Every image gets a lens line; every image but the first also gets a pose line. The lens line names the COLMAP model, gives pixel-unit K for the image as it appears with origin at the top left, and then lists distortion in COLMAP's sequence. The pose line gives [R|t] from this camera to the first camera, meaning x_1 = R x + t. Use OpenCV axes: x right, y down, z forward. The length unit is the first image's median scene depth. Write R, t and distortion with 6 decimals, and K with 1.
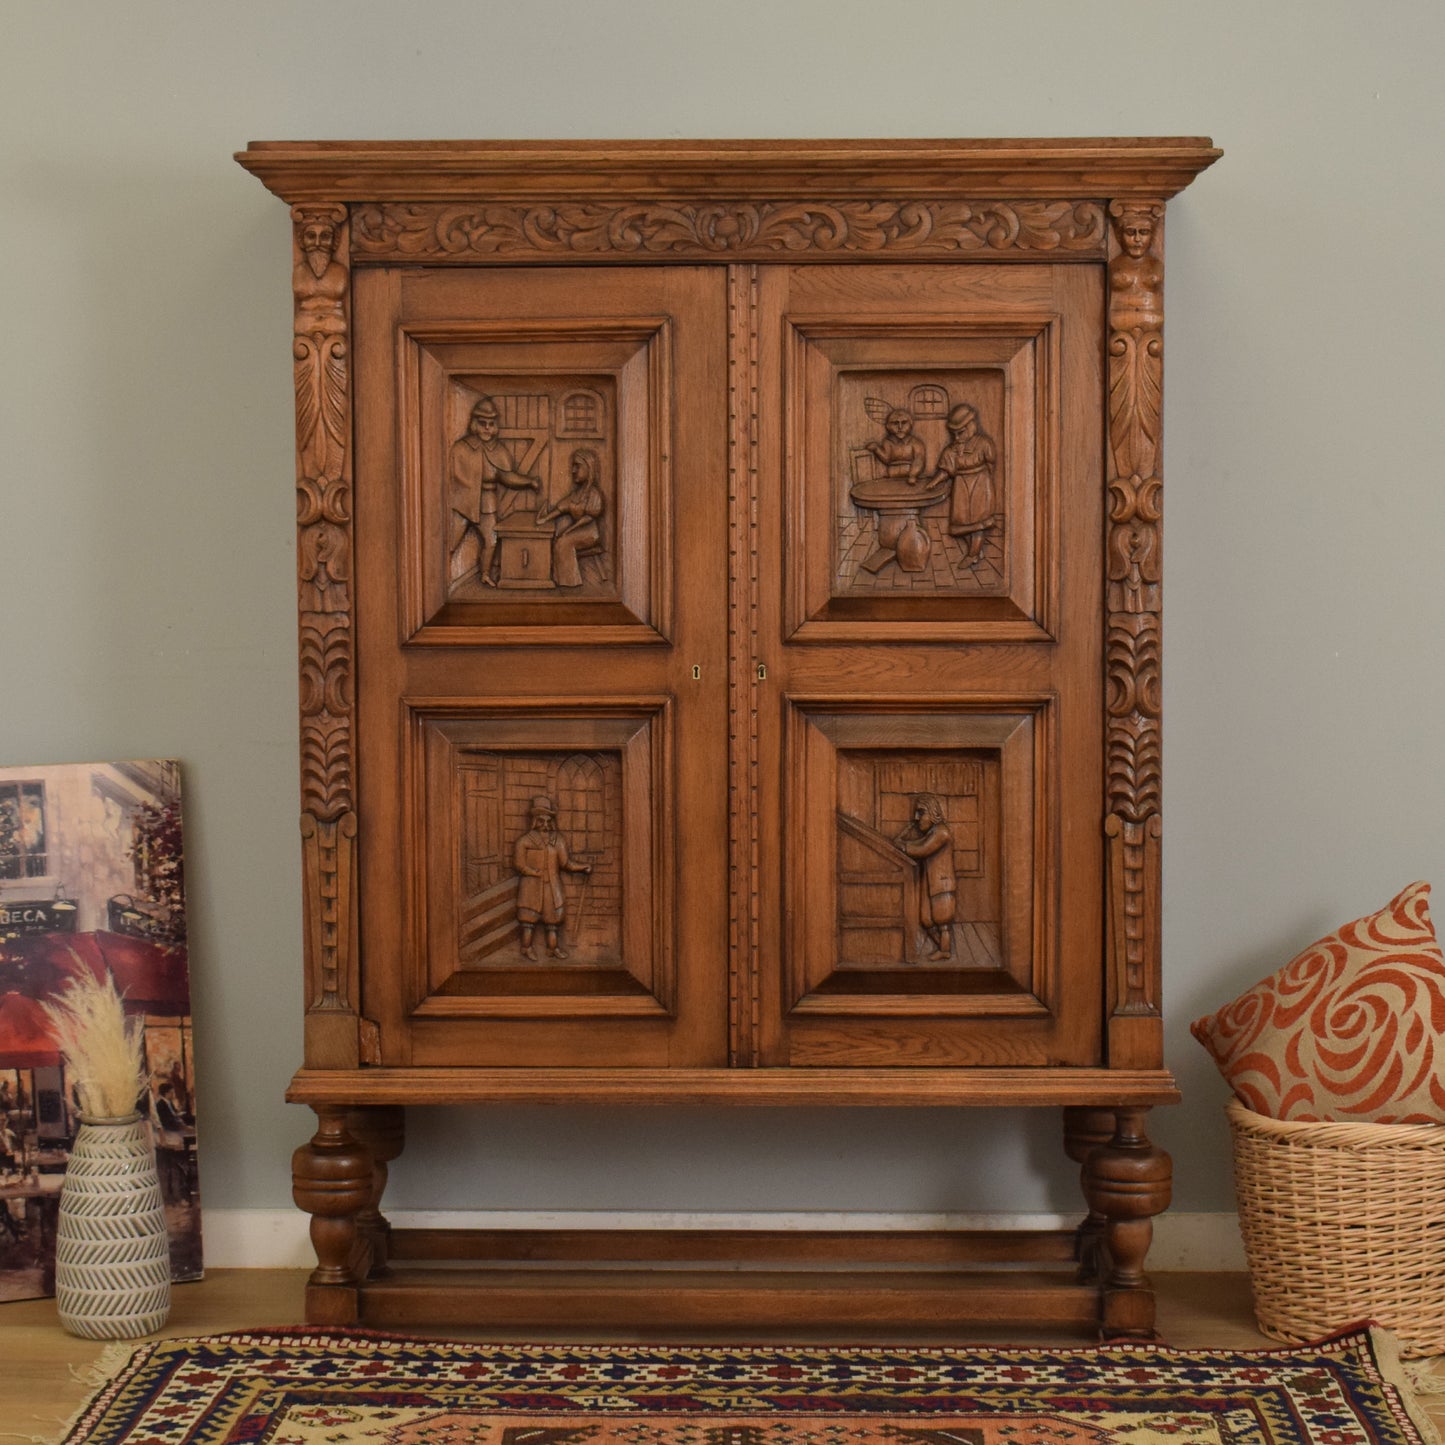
lens RADIAL K [[3116.9, 0, 638.8], [0, 3116.9, 781.1], [0, 0, 1]] dist [-0.054485, -0.083091]
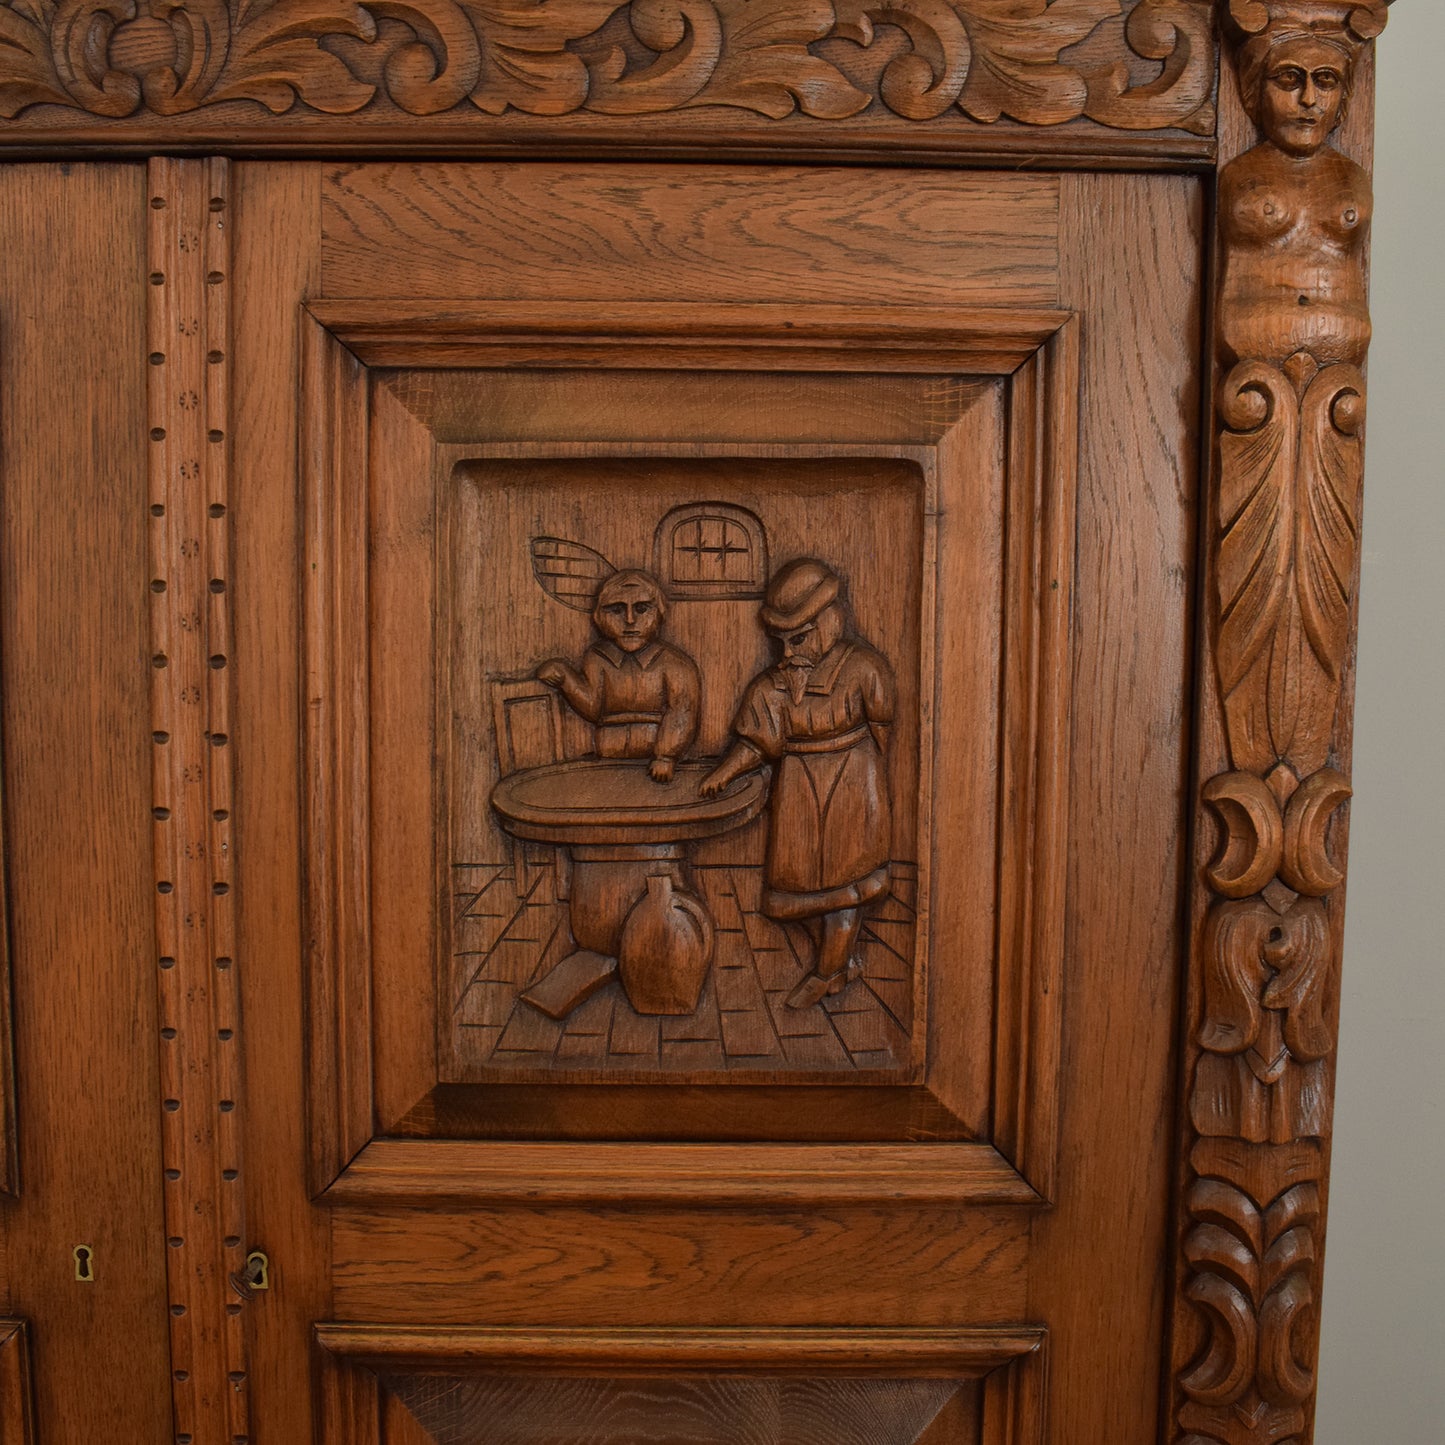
lens RADIAL K [[1680.0, 0, 723.1], [0, 1680.0, 720.4], [0, 0, 1]] dist [-0.097293, 0.009641]
pose [[0.999021, 0.012786, 0.042361, 0.086237], [-0.012863, 0.999916, 0.001549, -0.102056], [-0.042338, -0.002092, 0.999101, 0.803042]]
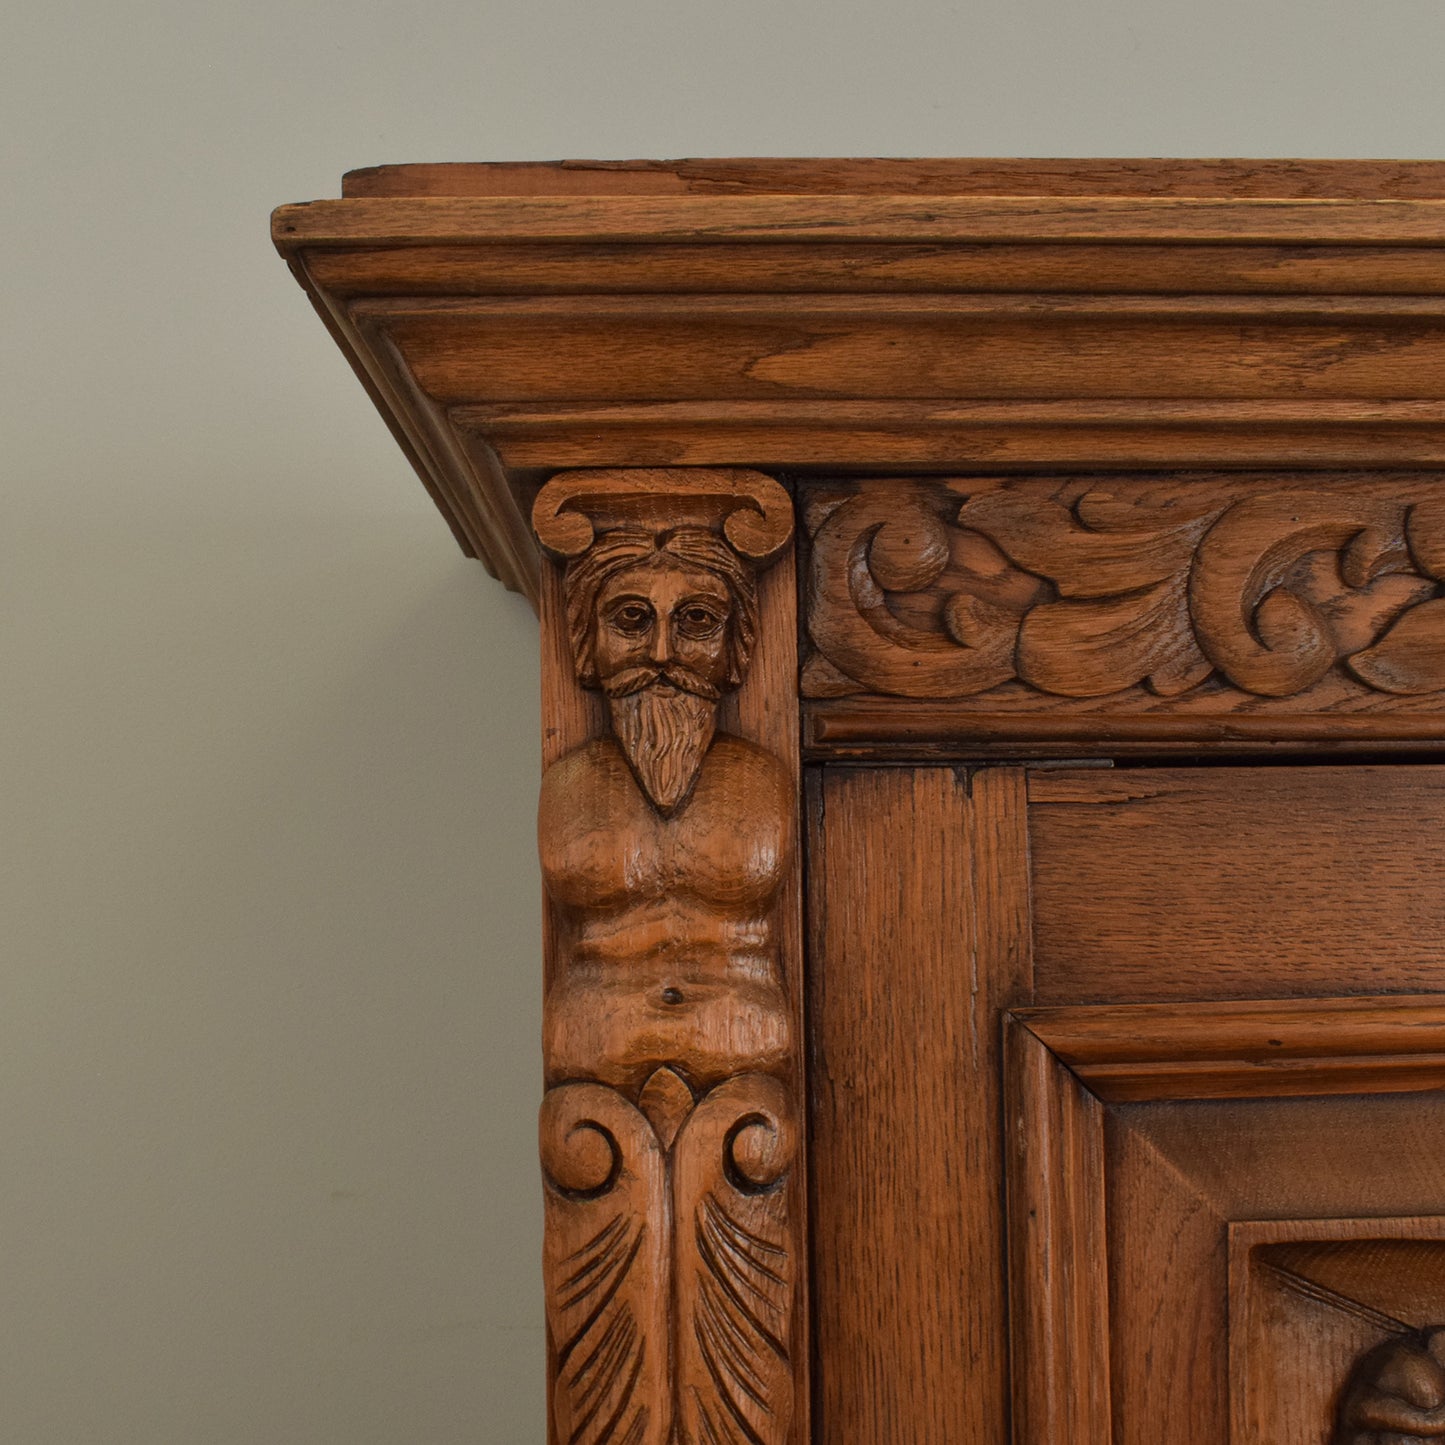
lens RADIAL K [[2238.9, 0, 726.0], [0, 2238.9, 781.1], [0, 0, 1]] dist [-0.086165, 0.013841]
pose [[0.998746, -0.006506, 0.049643, -0.105448], [0.015347, 0.983576, -0.179841, -0.134899], [-0.047658, 0.180377, 0.982442, 0.840520]]
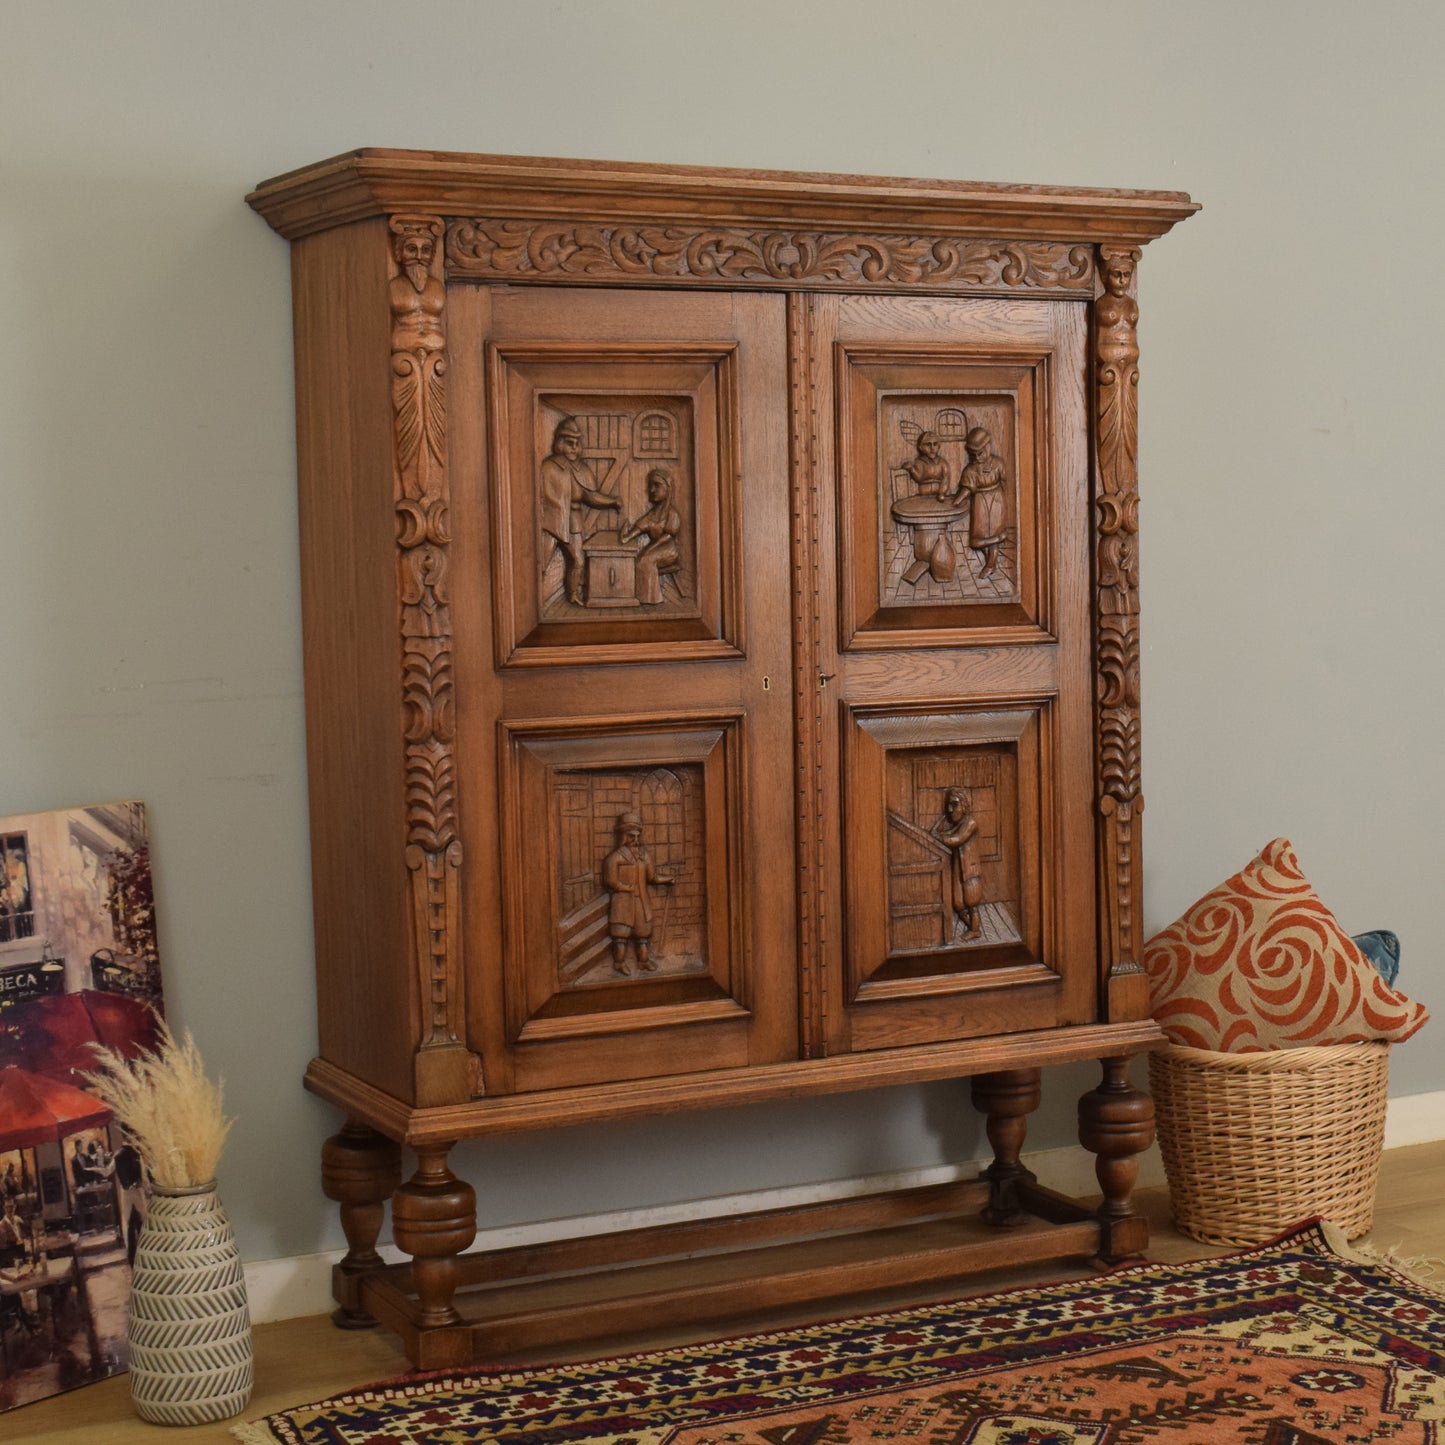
lens RADIAL K [[2818.9, 0, 917.4], [0, 2818.9, 768.3], [0, 0, 1]] dist [-0.054374, -0.029556]
pose [[0.852957, -0.055165, 0.519058, -0.429648], [0.056749, 0.998306, 0.012844, -0.015904], [-0.518887, 0.018501, 0.854642, 0.171785]]
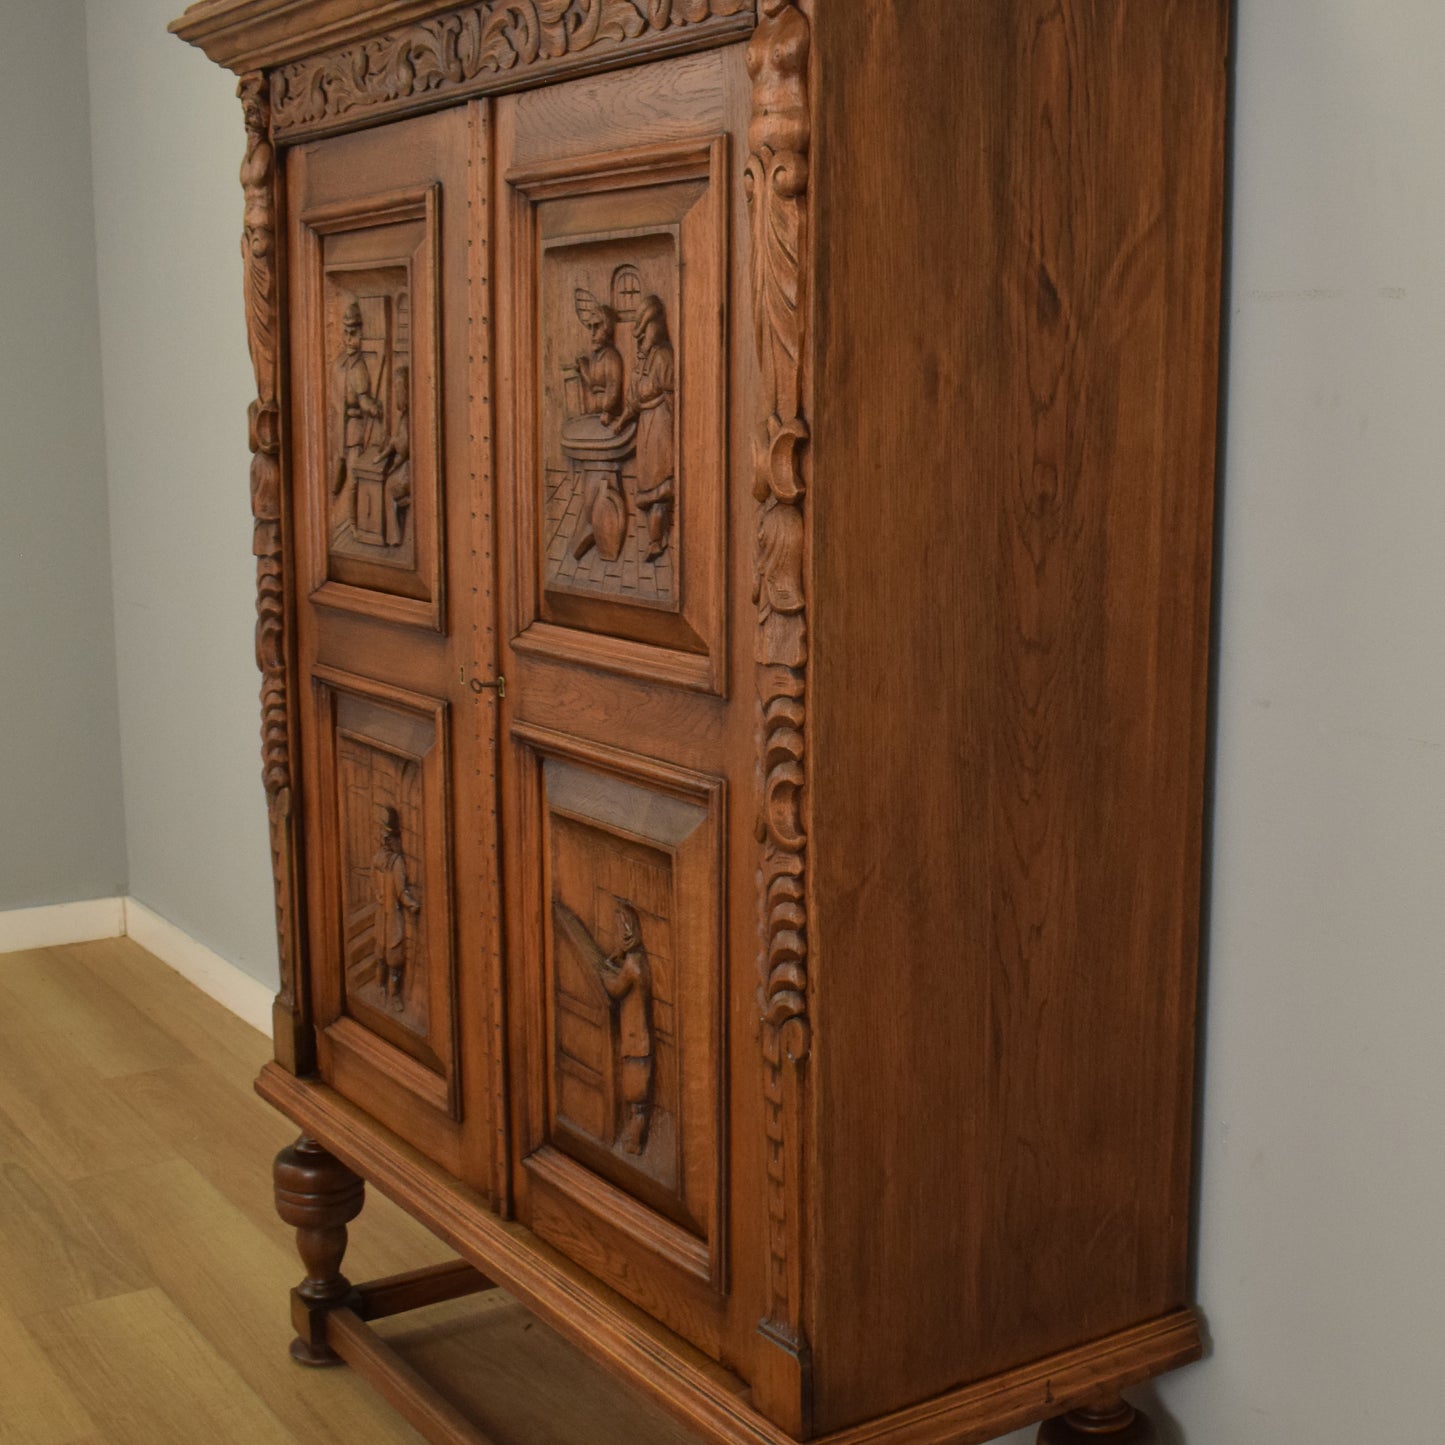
lens RADIAL K [[2238.9, 0, 726.0], [0, 2238.9, 781.1], [0, 0, 1]] dist [-0.086165, 0.013841]
pose [[0.554662, 0.156441, -0.817237, 0.486044], [-0.076259, 0.987590, 0.137294, -0.087408], [0.828574, -0.013830, 0.559709, 0.760614]]
